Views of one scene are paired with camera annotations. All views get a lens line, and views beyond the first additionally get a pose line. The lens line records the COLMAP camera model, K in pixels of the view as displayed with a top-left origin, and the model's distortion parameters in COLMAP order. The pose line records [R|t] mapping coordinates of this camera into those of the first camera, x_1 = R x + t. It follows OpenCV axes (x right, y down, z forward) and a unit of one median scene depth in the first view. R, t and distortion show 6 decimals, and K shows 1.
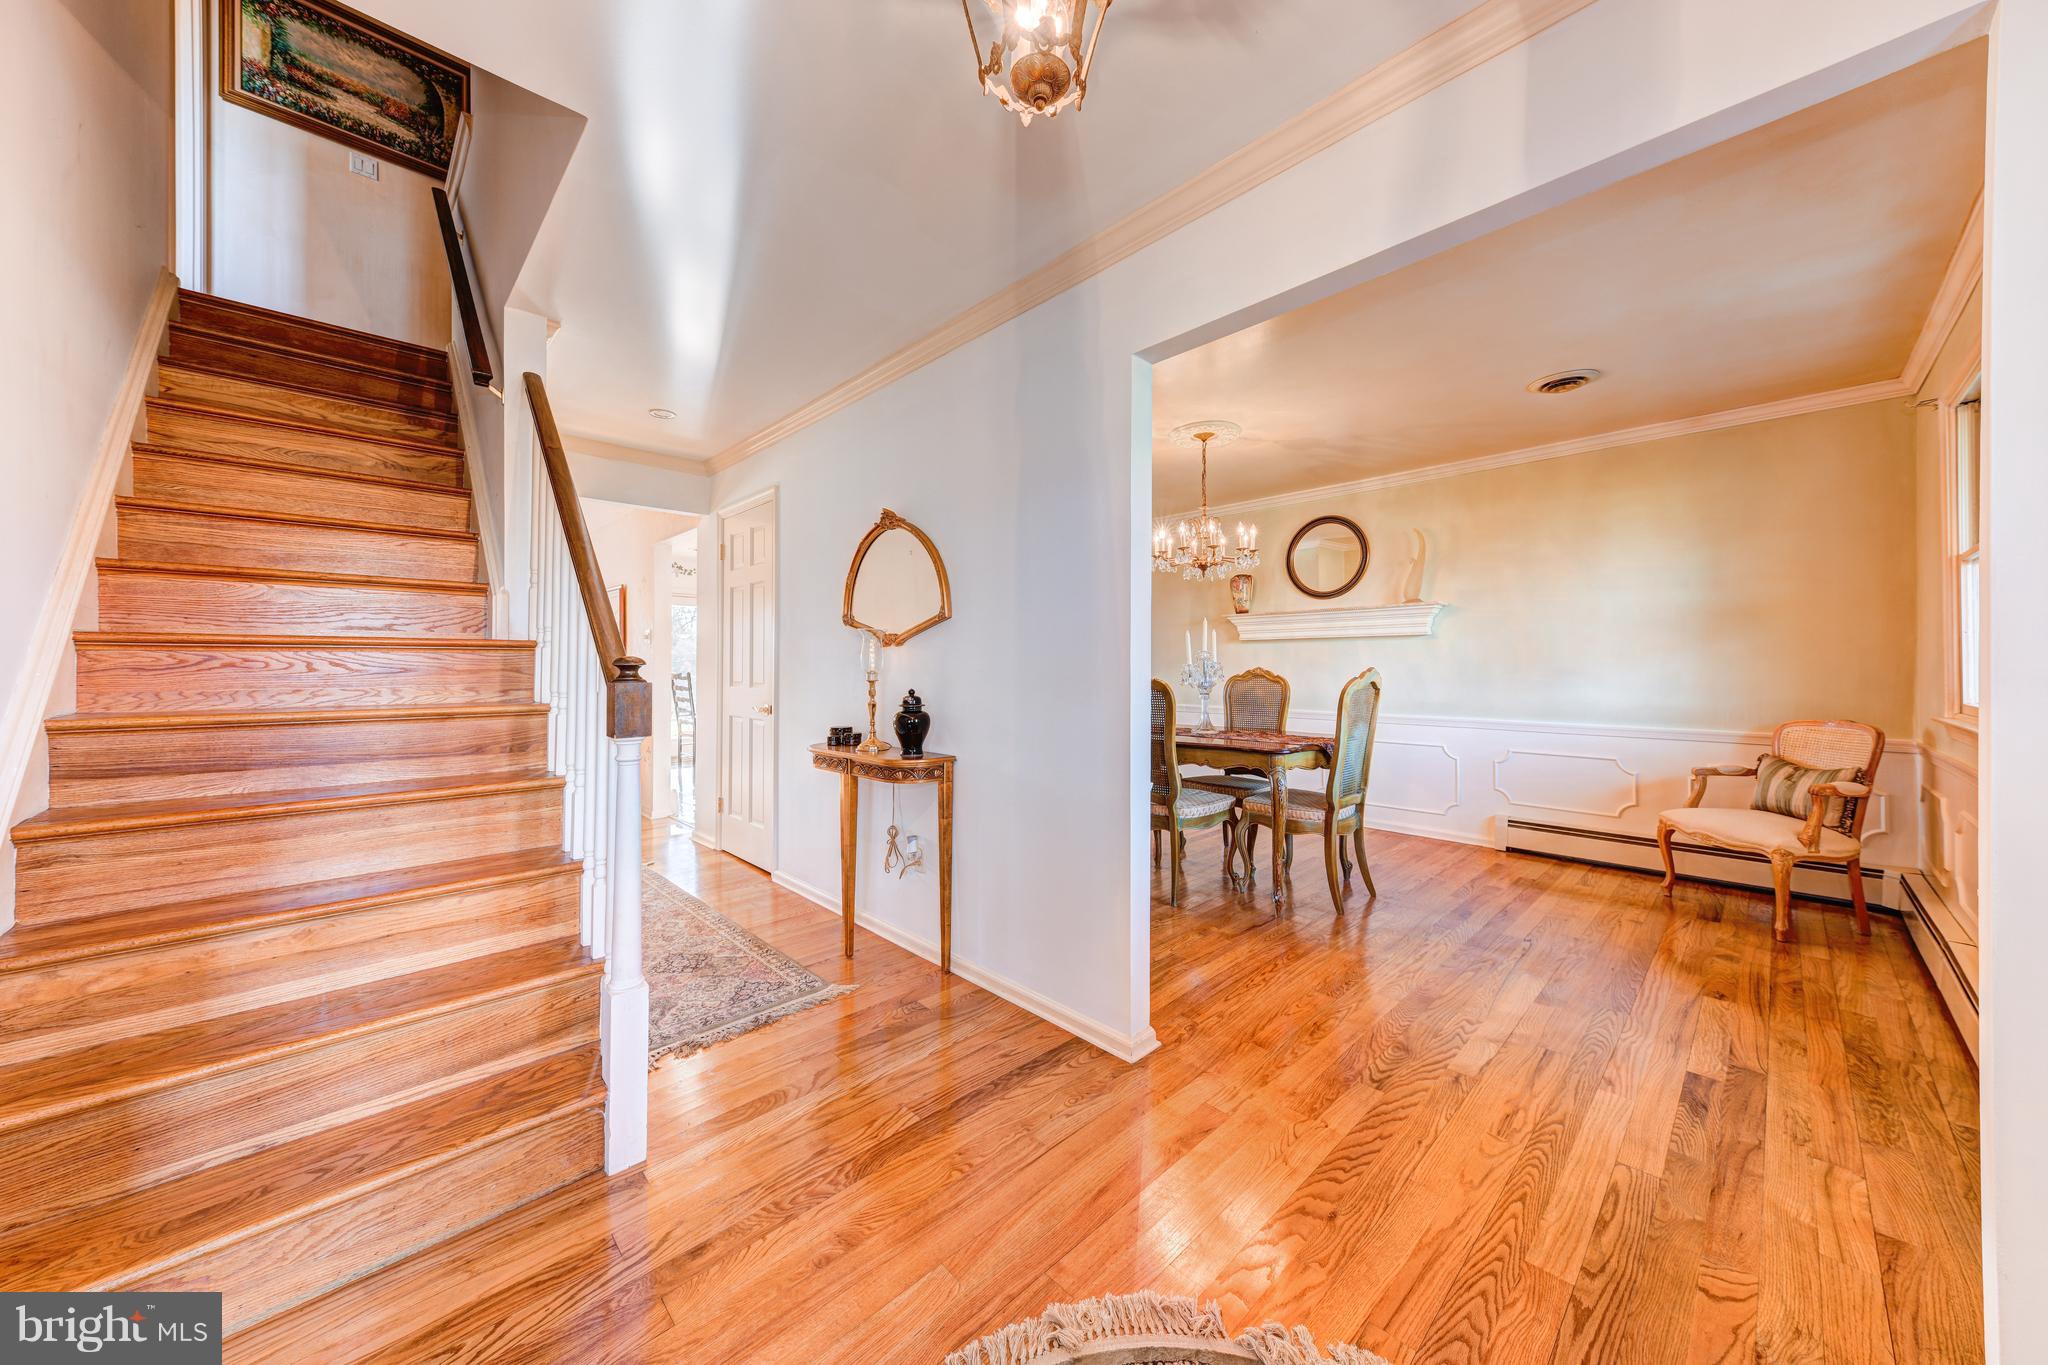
lens RADIAL K [[698.4, 0, 1023.2], [0, 698.4, 666.3], [0, 0, 1]] dist [0.007378, -0.000700]
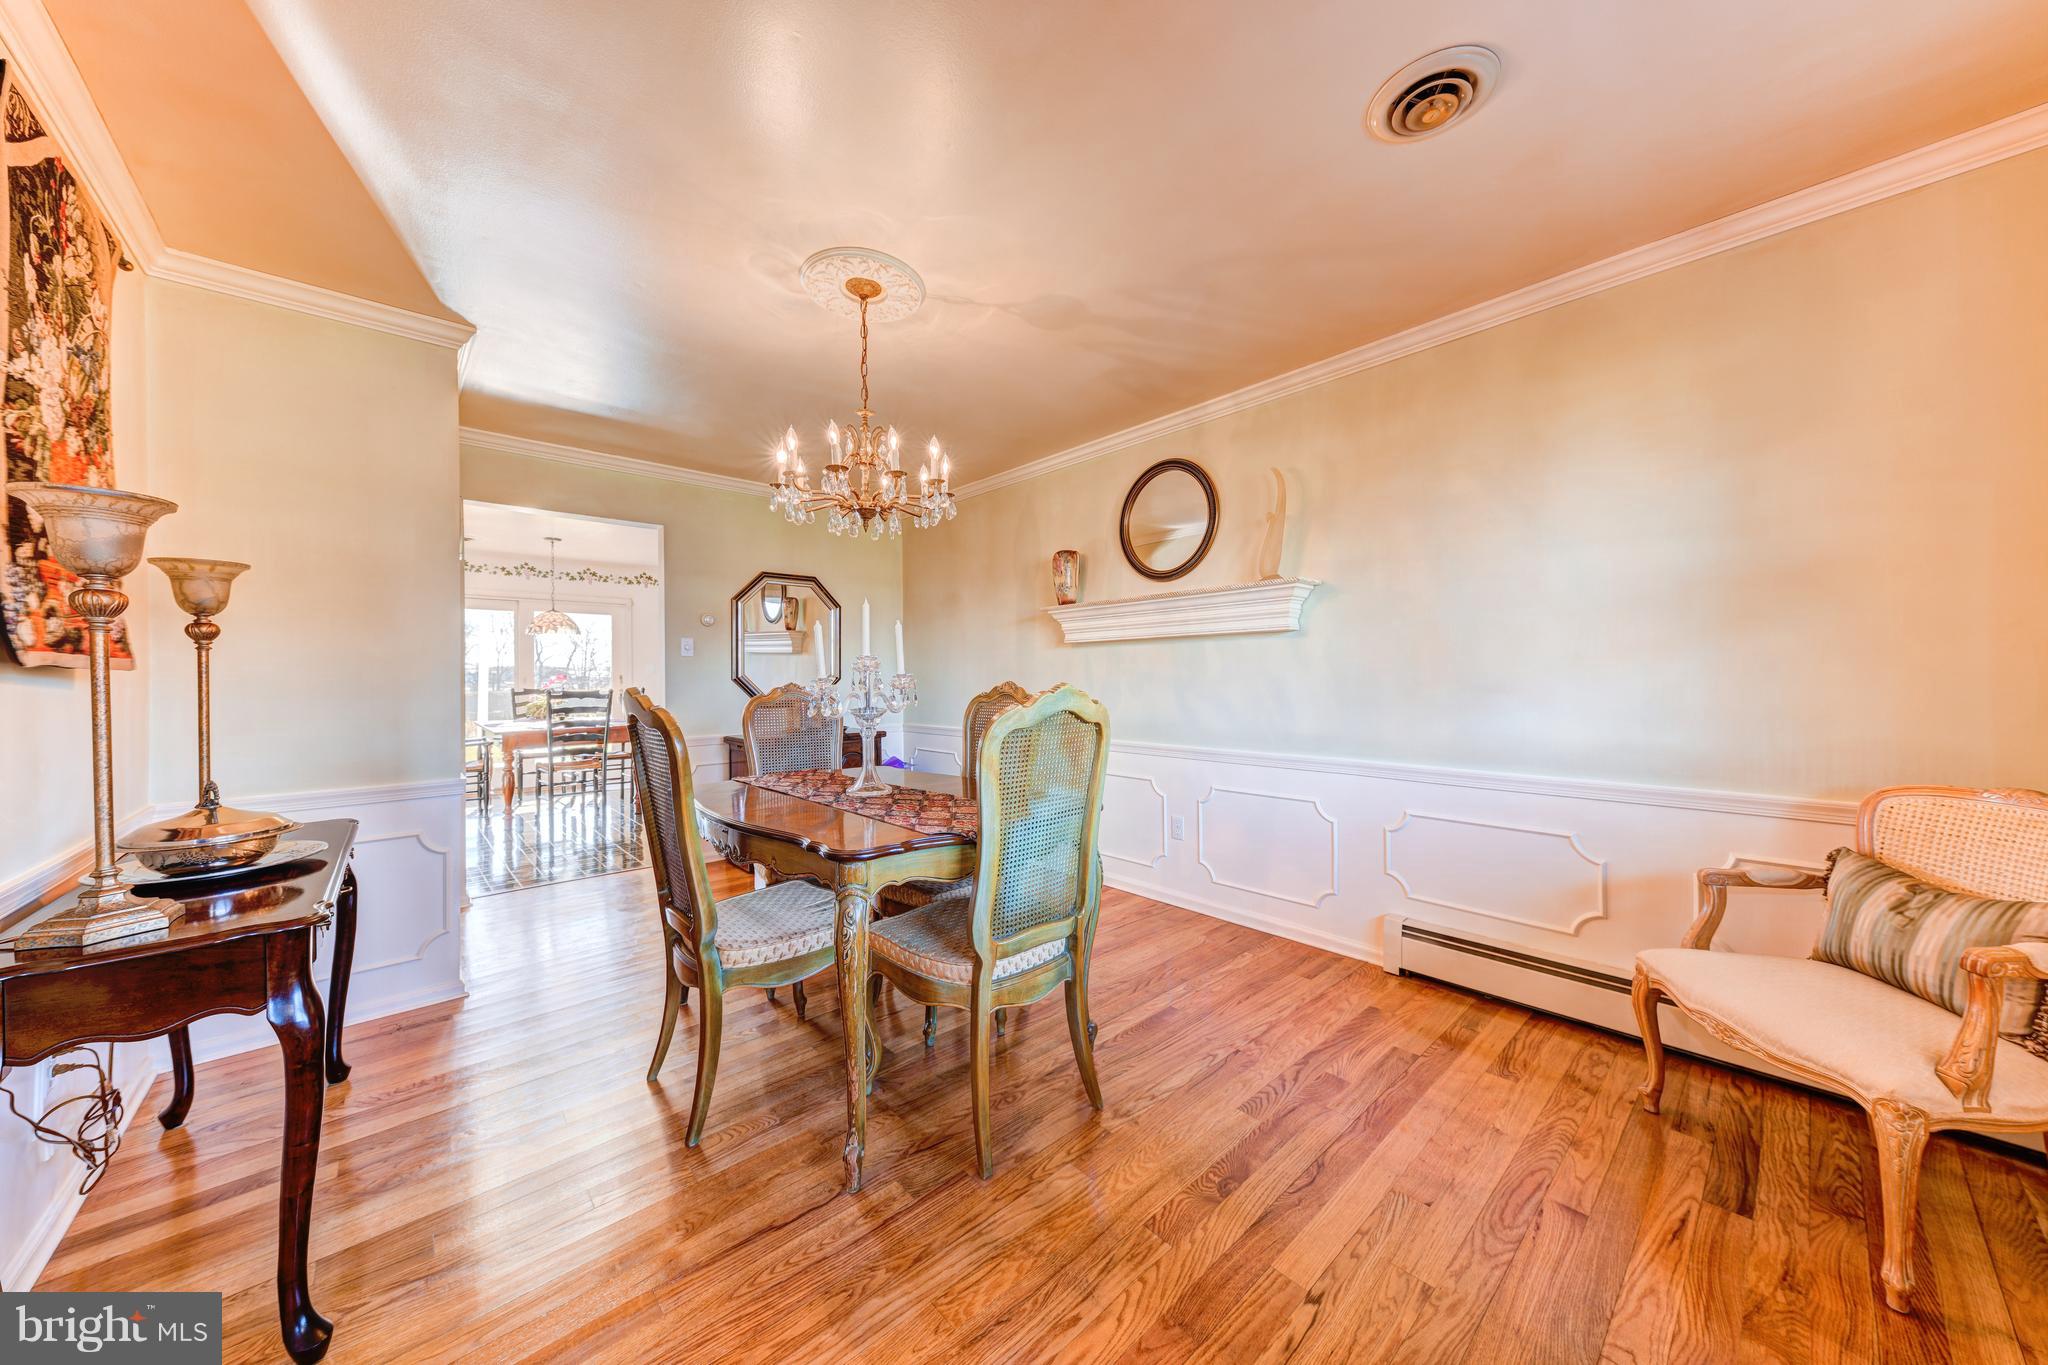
lens RADIAL K [[698.4, 0, 1026.1], [0, 698.4, 684.3], [0, 0, 1]] dist [0.007378, -0.000700]
pose [[0.999833, -0.006703, -0.016996, 0.396389], [0.006842, 0.999944, 0.008108, -0.001821], [0.016941, -0.008223, 0.999823, 0.403116]]
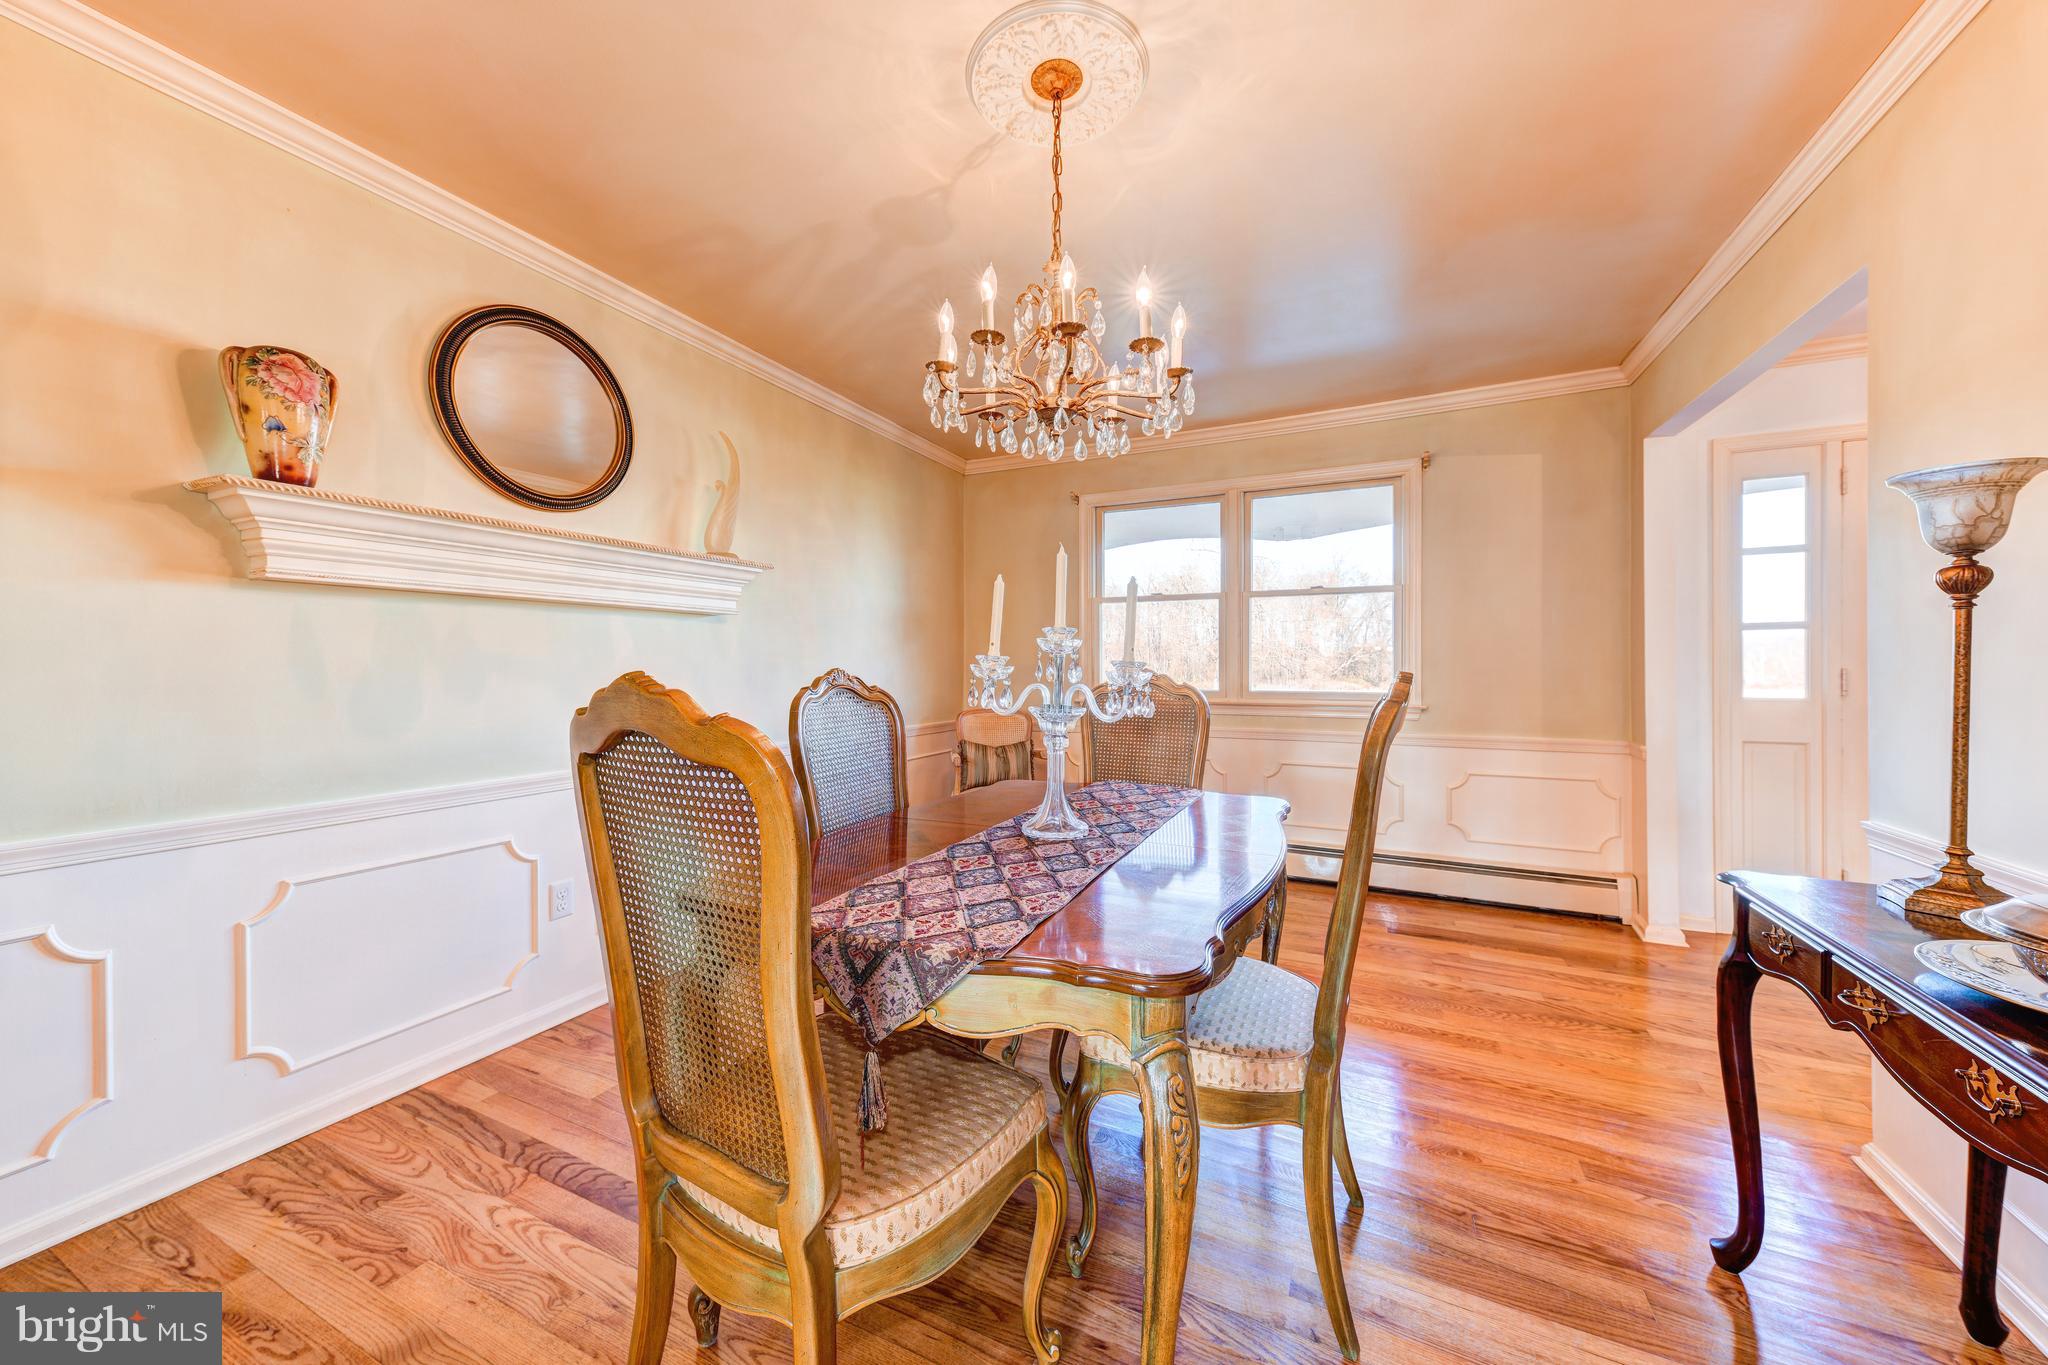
lens RADIAL K [[733.4, 0, 1019.3], [0, 733.4, 682.5], [0, 0, 1]] dist [0.002944, 0.000047]
pose [[-0.350929, -0.015646, 0.936271, -0.122721], [0.003850, 0.999828, 0.018152, 0.003538], [-0.936394, 0.009975, -0.350808, 1.146755]]
